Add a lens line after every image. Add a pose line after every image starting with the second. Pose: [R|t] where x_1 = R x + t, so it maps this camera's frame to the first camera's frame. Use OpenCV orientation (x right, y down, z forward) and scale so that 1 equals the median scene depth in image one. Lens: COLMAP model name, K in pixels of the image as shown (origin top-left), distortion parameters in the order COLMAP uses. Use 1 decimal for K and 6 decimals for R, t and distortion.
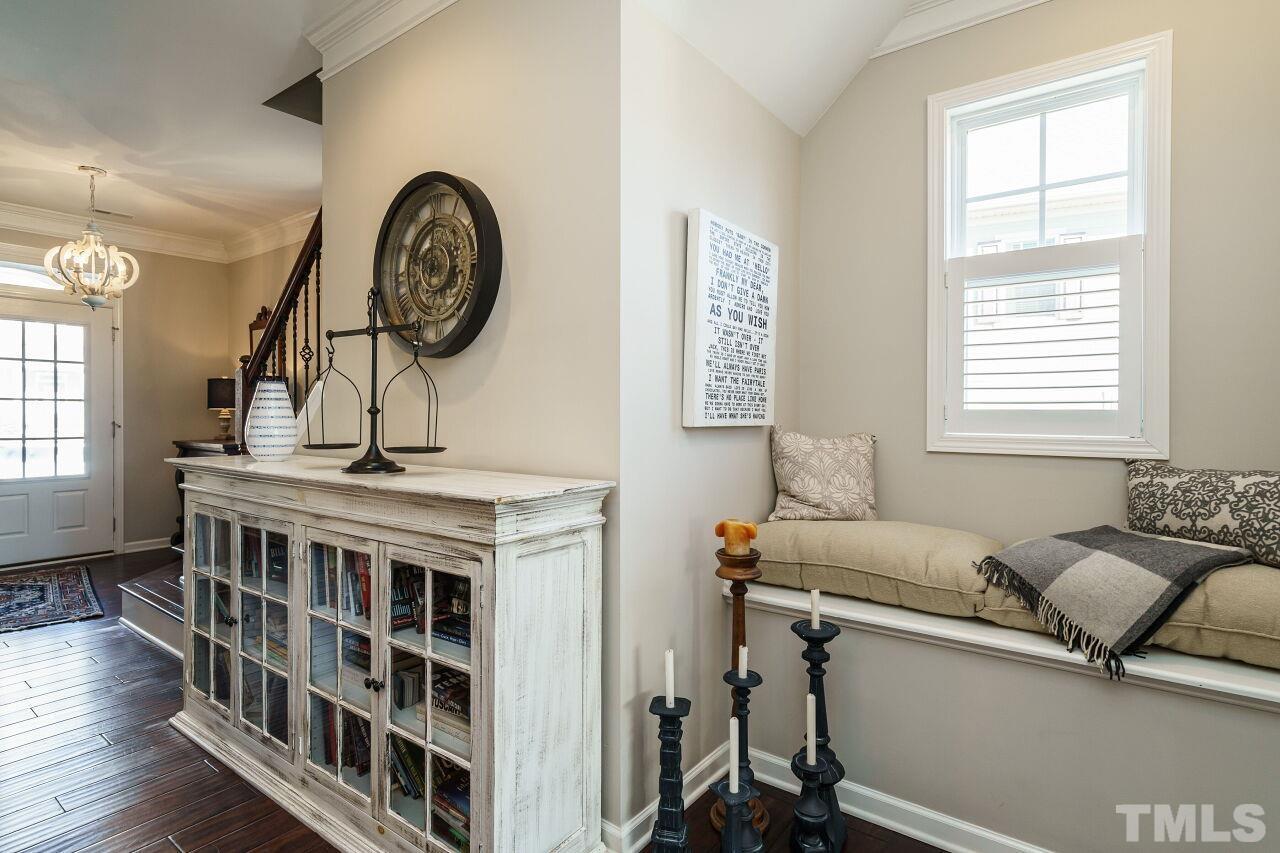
lens RADIAL K [[644.1, 0, 639.4], [0, 644.1, 424.8], [0, 0, 1]] dist [0.003147, -0.000418]
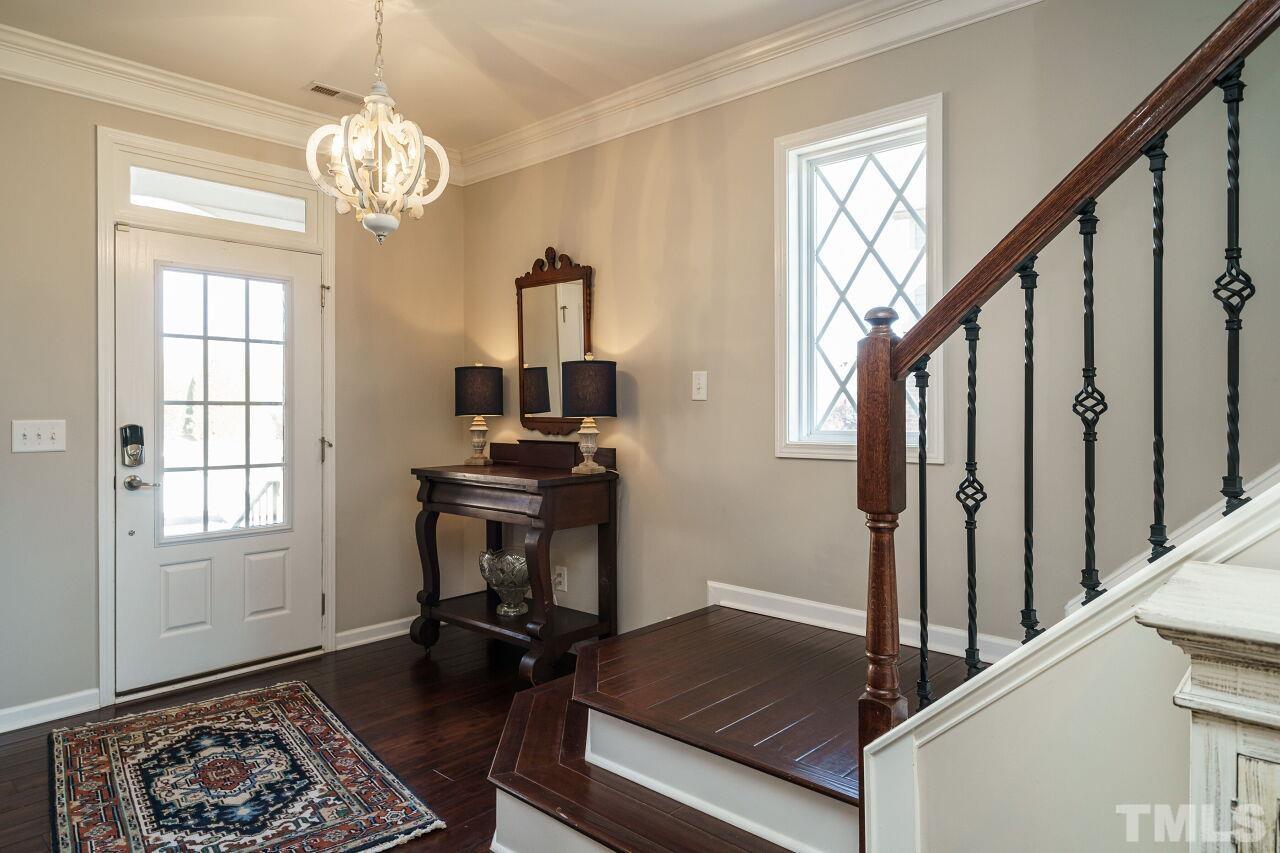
lens RADIAL K [[778.7, 0, 644.6], [0, 778.7, 417.8], [0, 0, 1]] dist [0.006367, 0.000835]
pose [[0.995589, 0.000495, -0.093821, -0.460525], [-0.000821, 0.999994, -0.003435, -0.022891], [0.093818, 0.003497, 0.995583, 0.299499]]
